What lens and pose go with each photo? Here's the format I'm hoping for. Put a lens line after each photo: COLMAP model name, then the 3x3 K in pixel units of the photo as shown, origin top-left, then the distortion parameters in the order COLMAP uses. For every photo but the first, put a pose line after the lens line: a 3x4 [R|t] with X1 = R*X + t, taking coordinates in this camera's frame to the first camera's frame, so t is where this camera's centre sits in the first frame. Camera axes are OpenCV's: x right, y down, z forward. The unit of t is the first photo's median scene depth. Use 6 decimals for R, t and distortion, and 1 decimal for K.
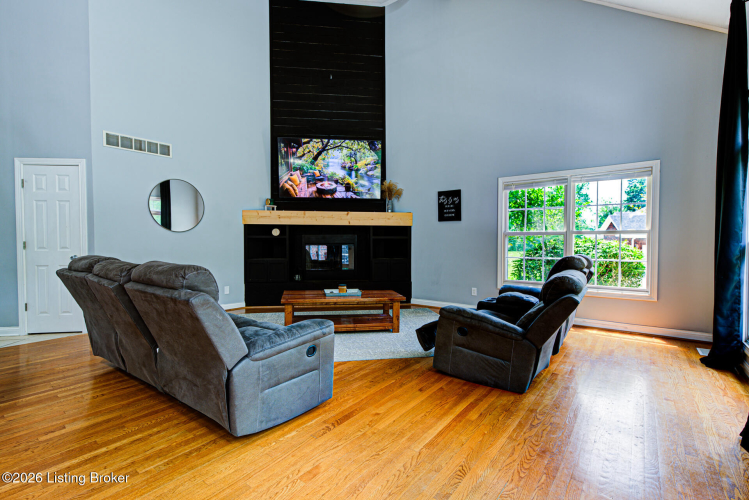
lens RADIAL K [[349.7, 0, 371.8], [0, 349.7, 248.5], [0, 0, 1]] dist [0.003185, 0.000176]
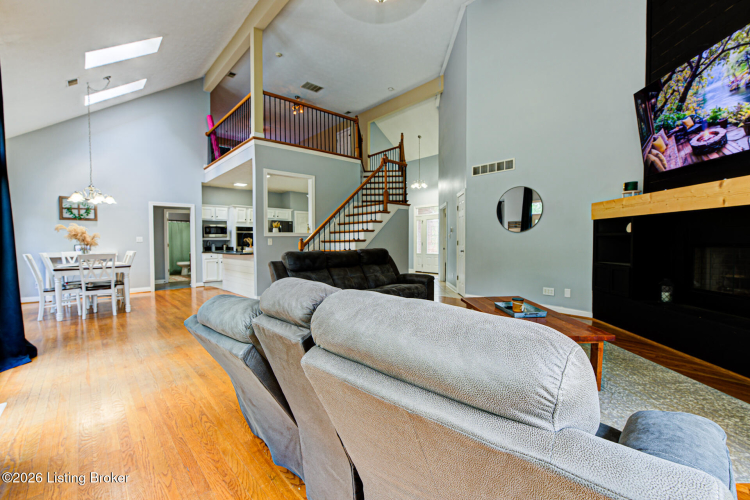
lens RADIAL K [[316.4, 0, 371.6], [0, 316.4, 248.3], [0, 0, 1]] dist [-0.001386, 0.000083]
pose [[-0.176520, 0.024566, -0.983990, 0.456764], [-0.016454, 0.999475, 0.027905, -0.012799], [0.984160, 0.021117, -0.176023, 0.583414]]
